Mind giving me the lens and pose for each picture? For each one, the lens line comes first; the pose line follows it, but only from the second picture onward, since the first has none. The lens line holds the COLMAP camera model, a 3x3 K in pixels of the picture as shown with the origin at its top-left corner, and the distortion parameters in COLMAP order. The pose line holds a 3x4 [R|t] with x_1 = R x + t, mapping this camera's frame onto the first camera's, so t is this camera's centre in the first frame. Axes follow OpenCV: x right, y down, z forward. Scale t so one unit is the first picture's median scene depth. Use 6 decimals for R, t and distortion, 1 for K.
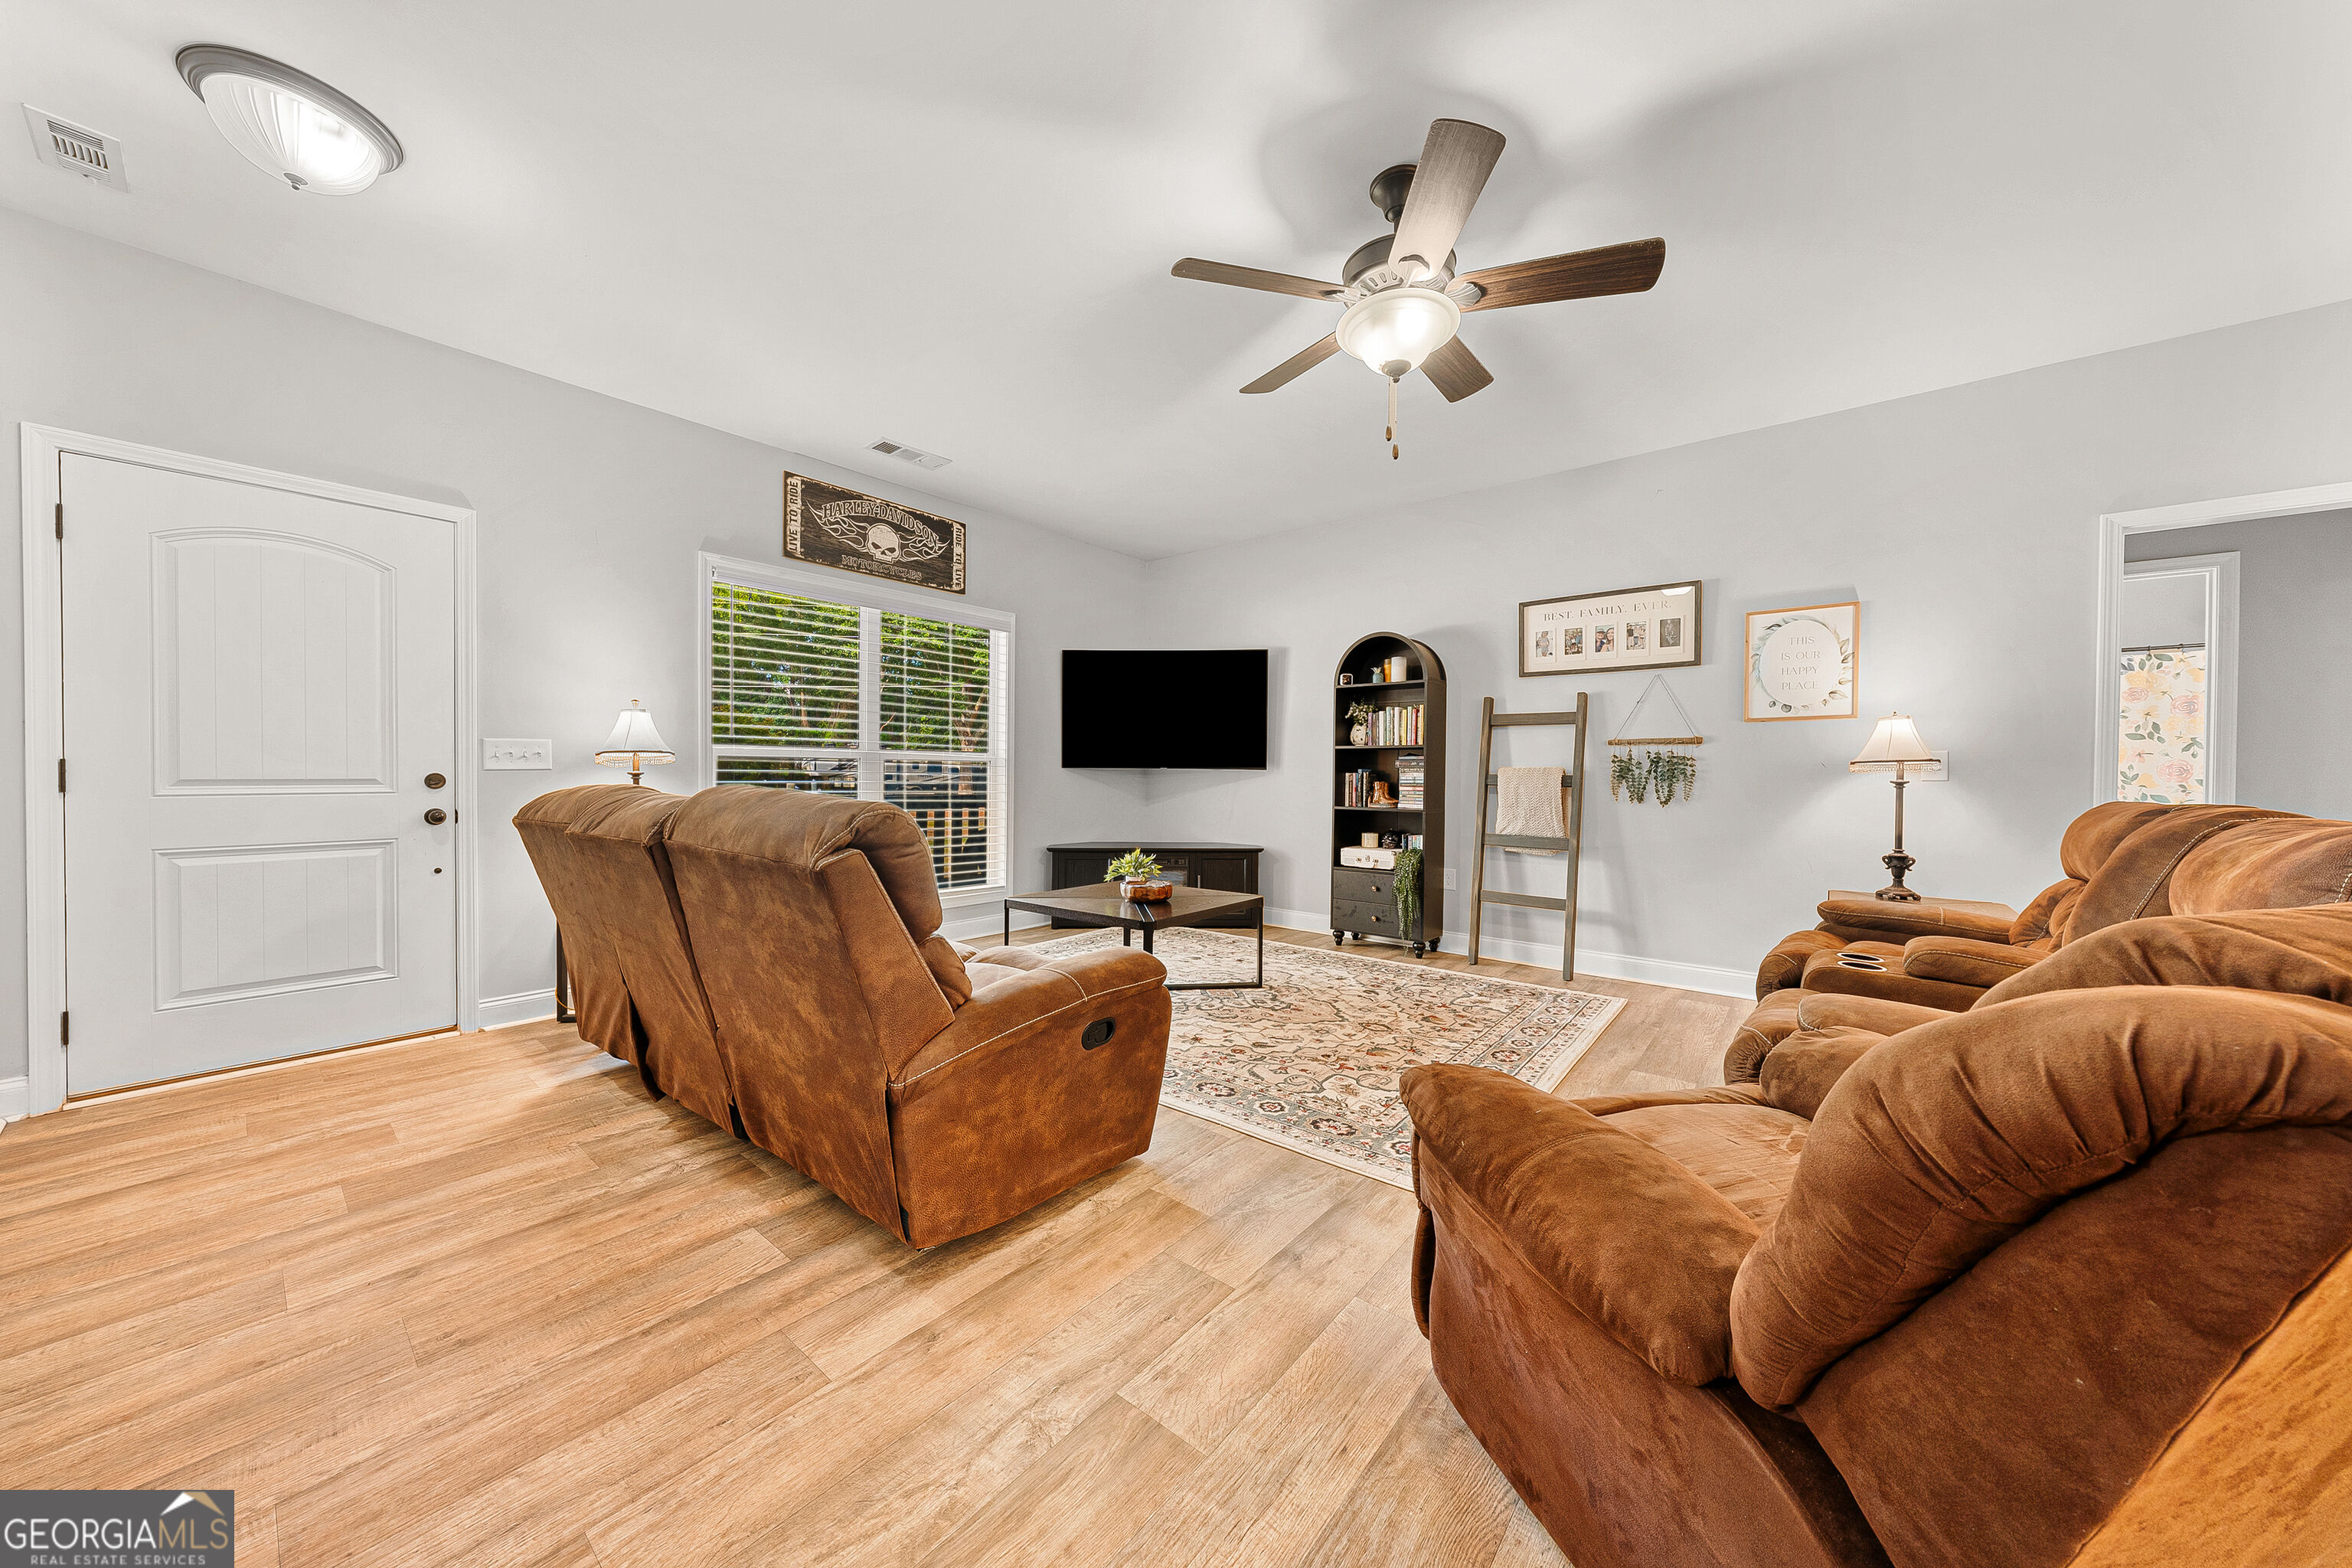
lens RADIAL K [[800.0, 0, 1173.3], [0, 800.0, 782.3], [0, 0, 1]] dist [-0.001233, -0.000059]
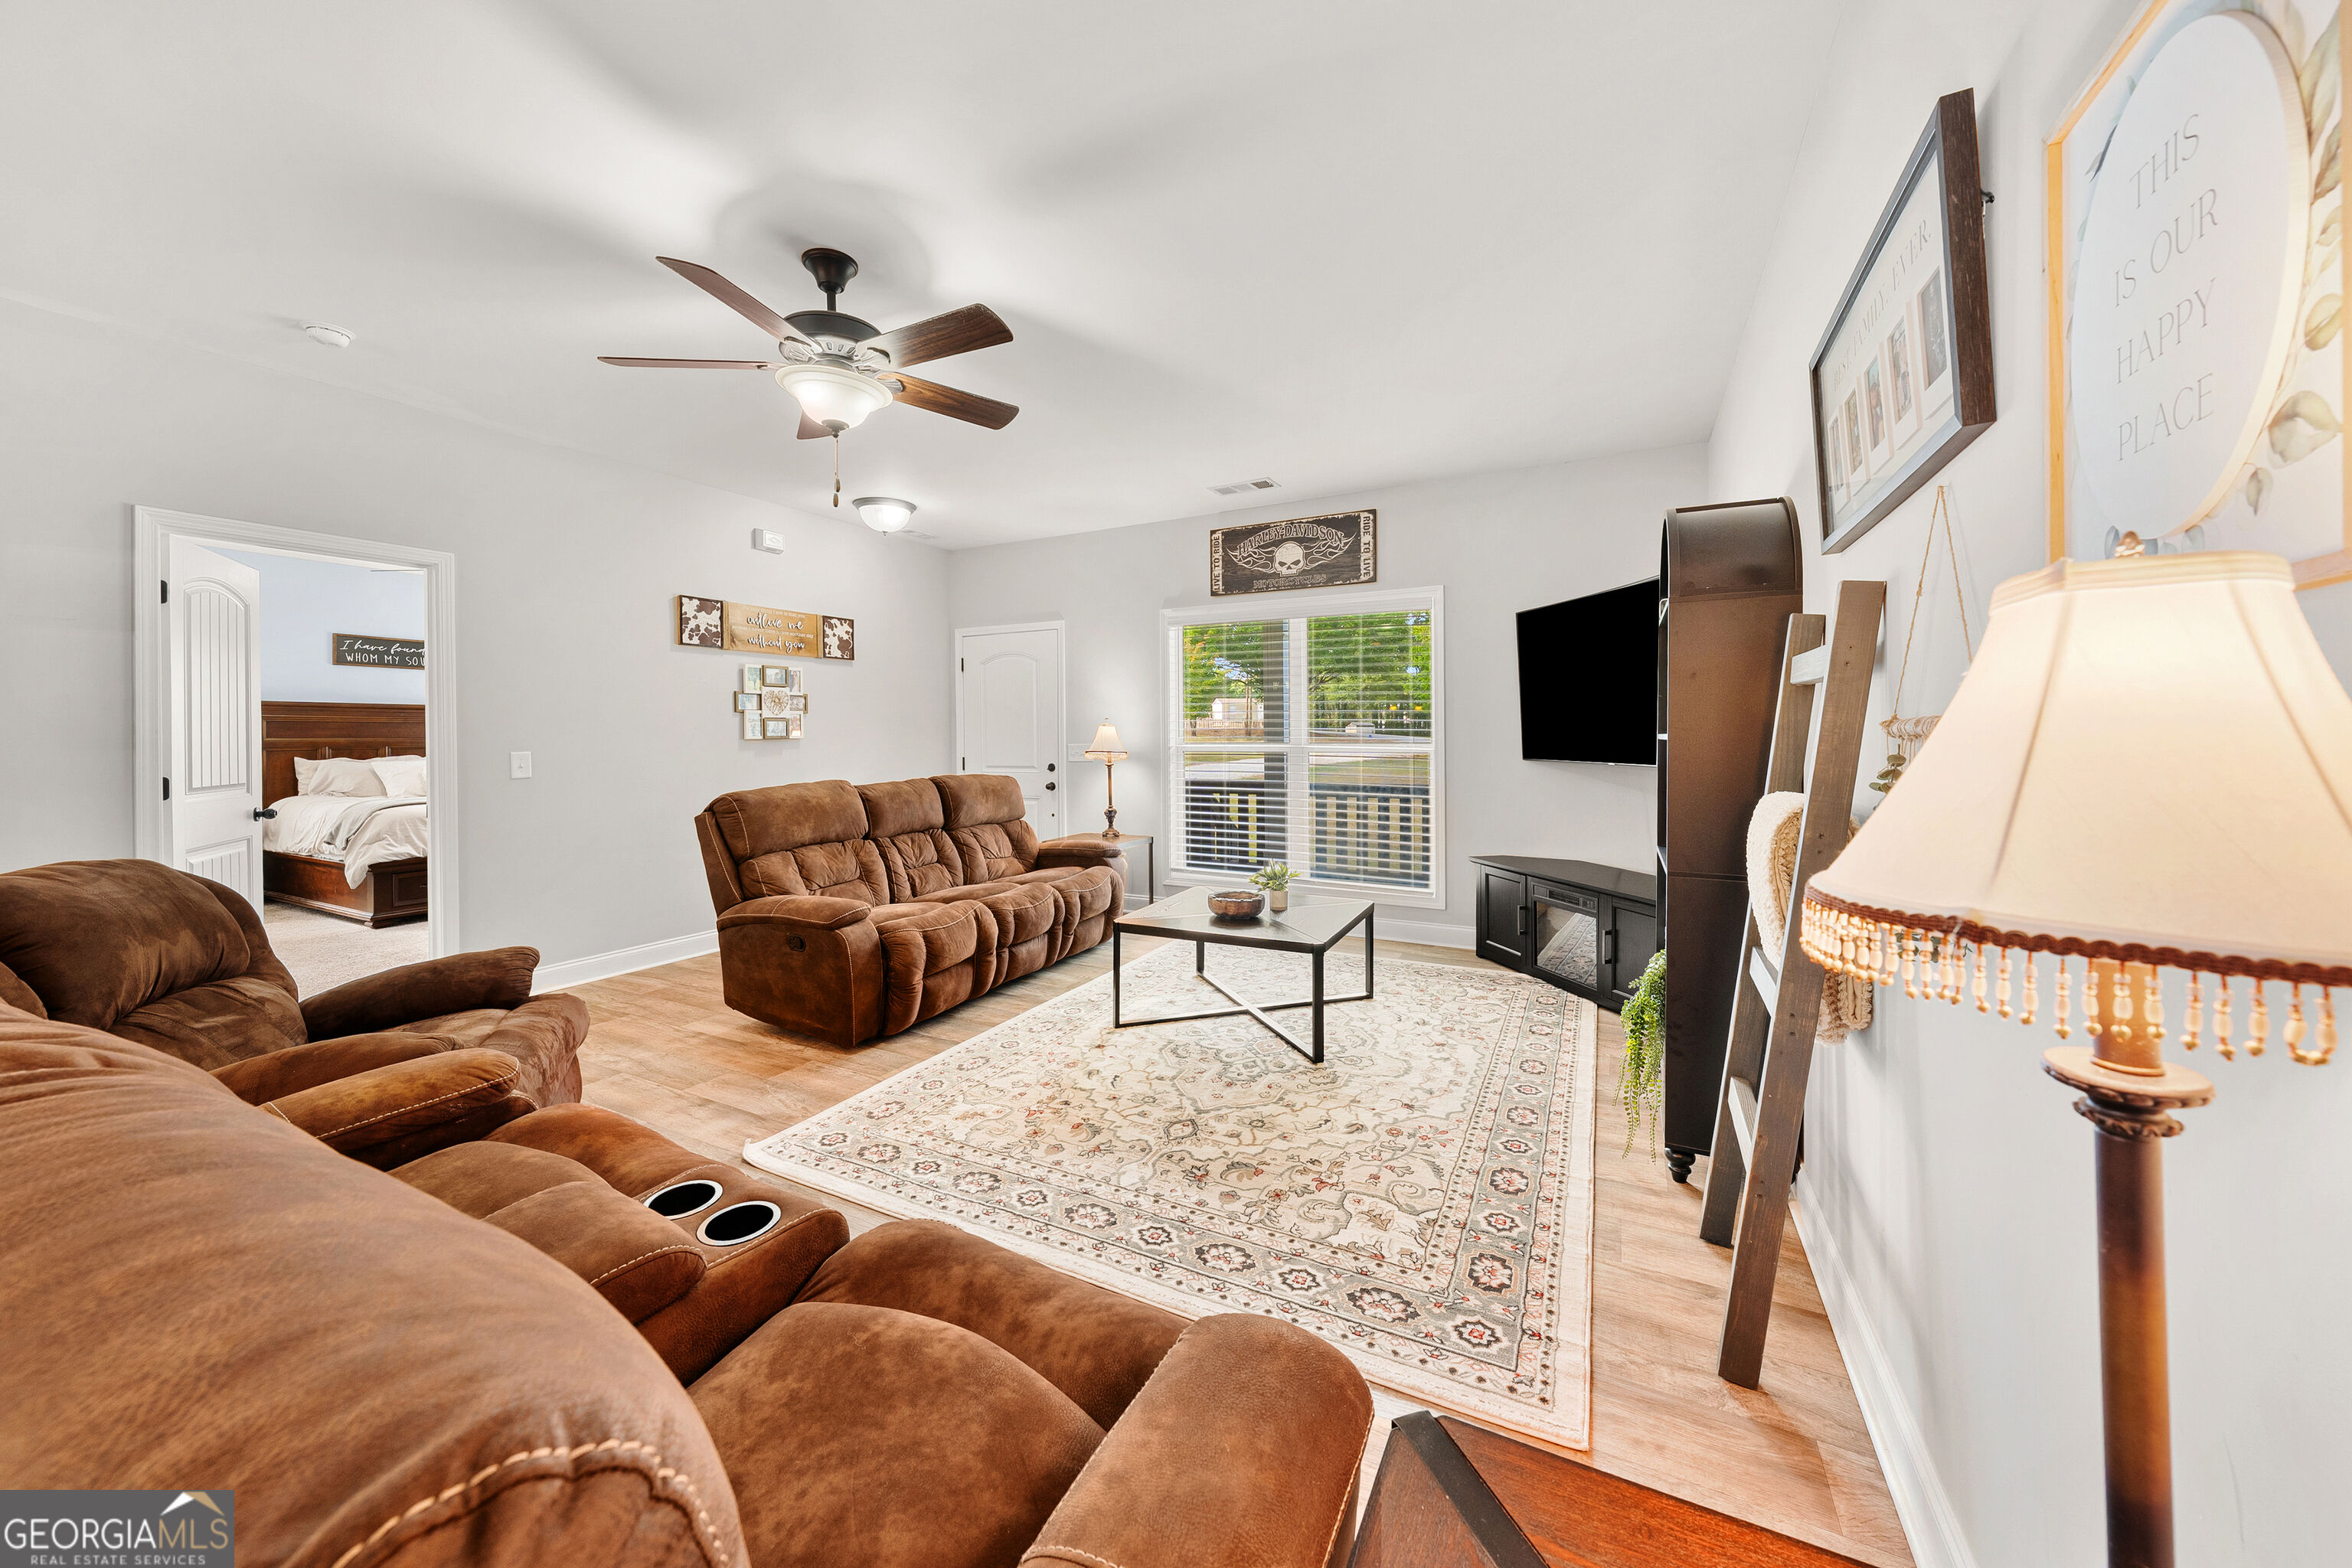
lens RADIAL K [[825.7, 0, 1164.1], [0, 825.7, 748.2], [0, 0, 1]] dist [0.000549, -0.000064]
pose [[0.203459, 0.005607, -0.979067, 0.928310], [-0.003769, 0.999981, 0.004944, -0.051527], [0.979076, 0.002684, 0.203476, 0.759555]]
